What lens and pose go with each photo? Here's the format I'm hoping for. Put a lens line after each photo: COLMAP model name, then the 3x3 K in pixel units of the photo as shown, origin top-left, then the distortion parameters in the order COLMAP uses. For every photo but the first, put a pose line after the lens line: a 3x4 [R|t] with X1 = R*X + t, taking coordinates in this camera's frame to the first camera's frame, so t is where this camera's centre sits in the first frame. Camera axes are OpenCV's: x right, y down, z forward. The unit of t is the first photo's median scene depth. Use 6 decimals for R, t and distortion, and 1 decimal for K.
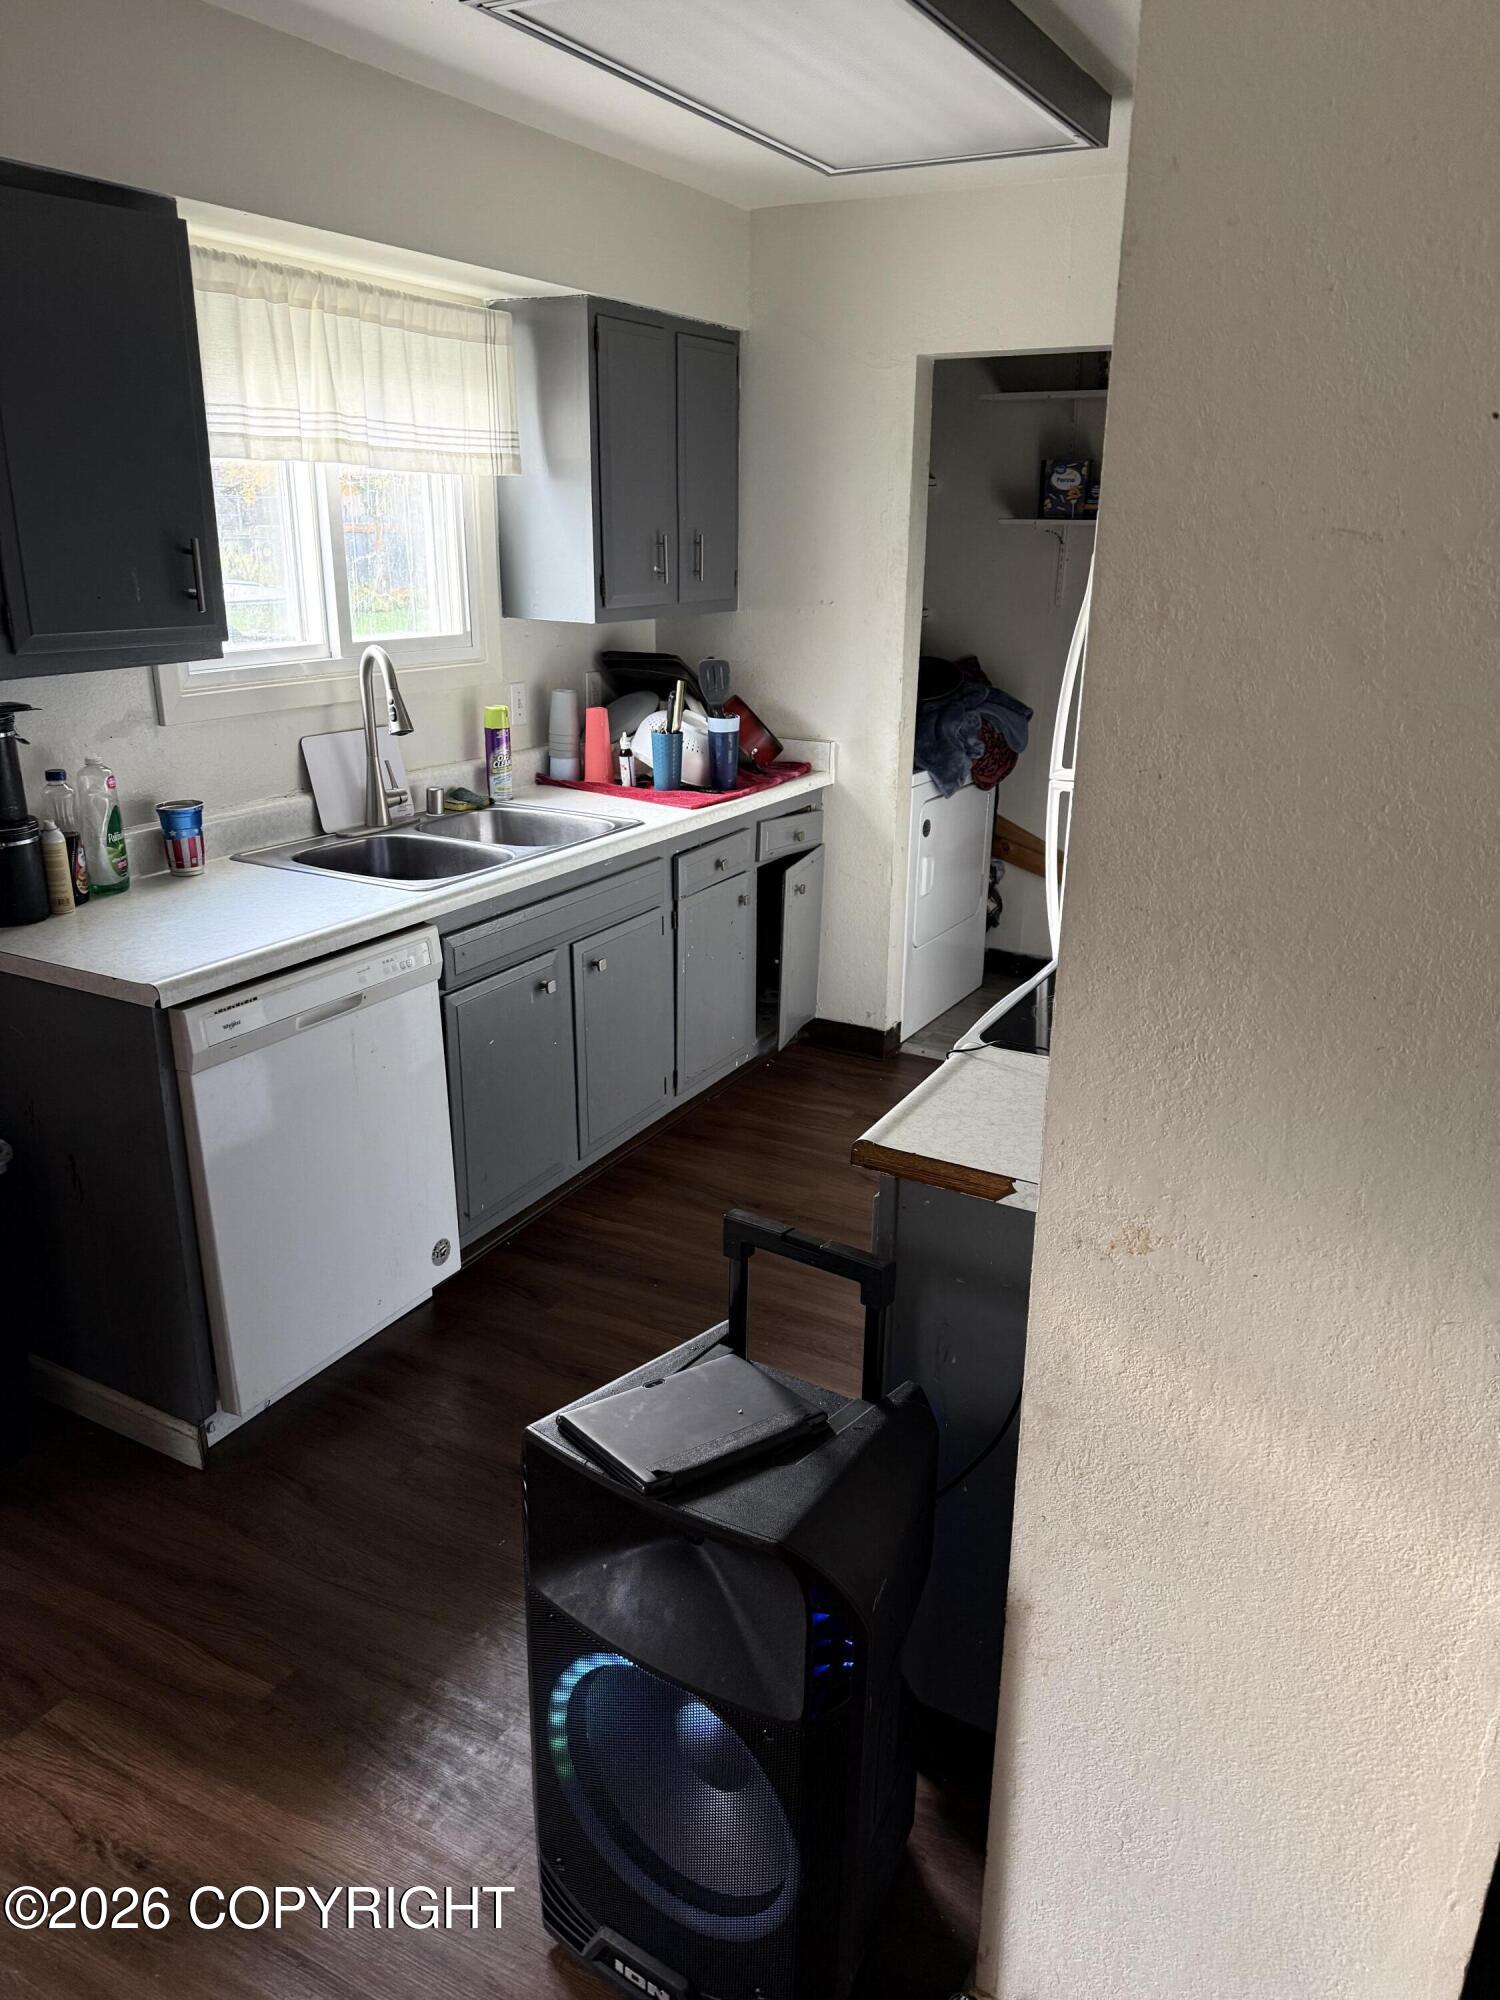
lens RADIAL K [[1415.0, 0, 753.7], [0, 1415.0, 1018.5], [0, 0, 1]] dist [0.045240, -0.046934]
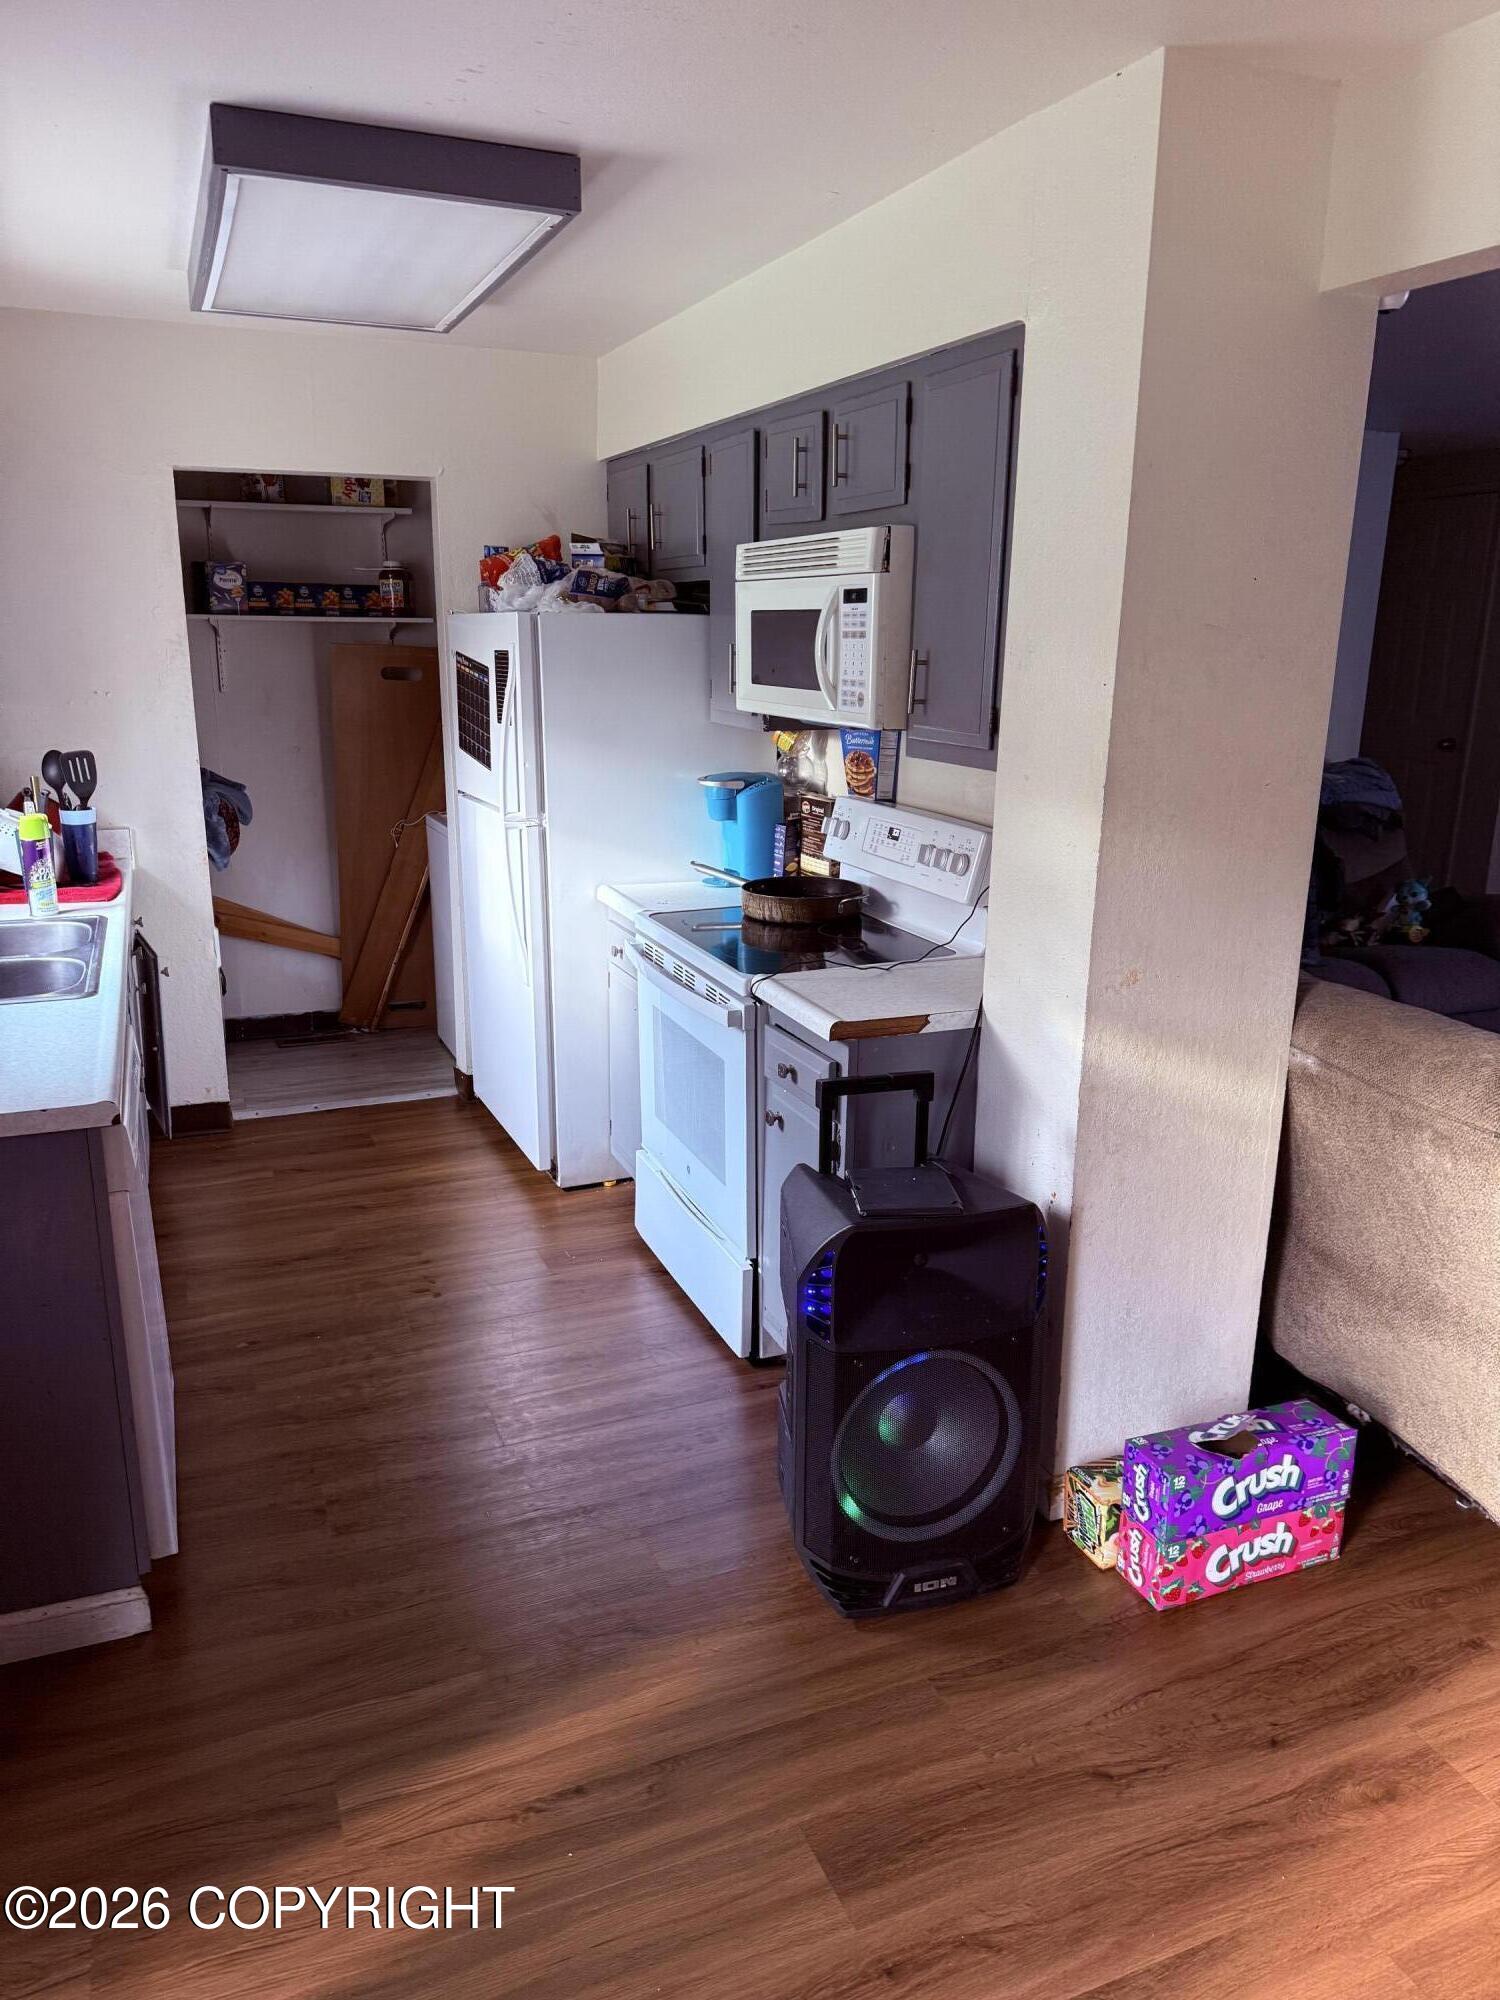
lens RADIAL K [[1415.0, 0, 790.9], [0, 1415.0, 1001.5], [0, 0, 1]] dist [0.045240, -0.046934]
pose [[0.623955, -0.203074, 0.754613, -0.811097], [0.255184, 0.965657, 0.048868, -0.016265], [-0.738621, 0.162074, 0.654348, 0.029682]]
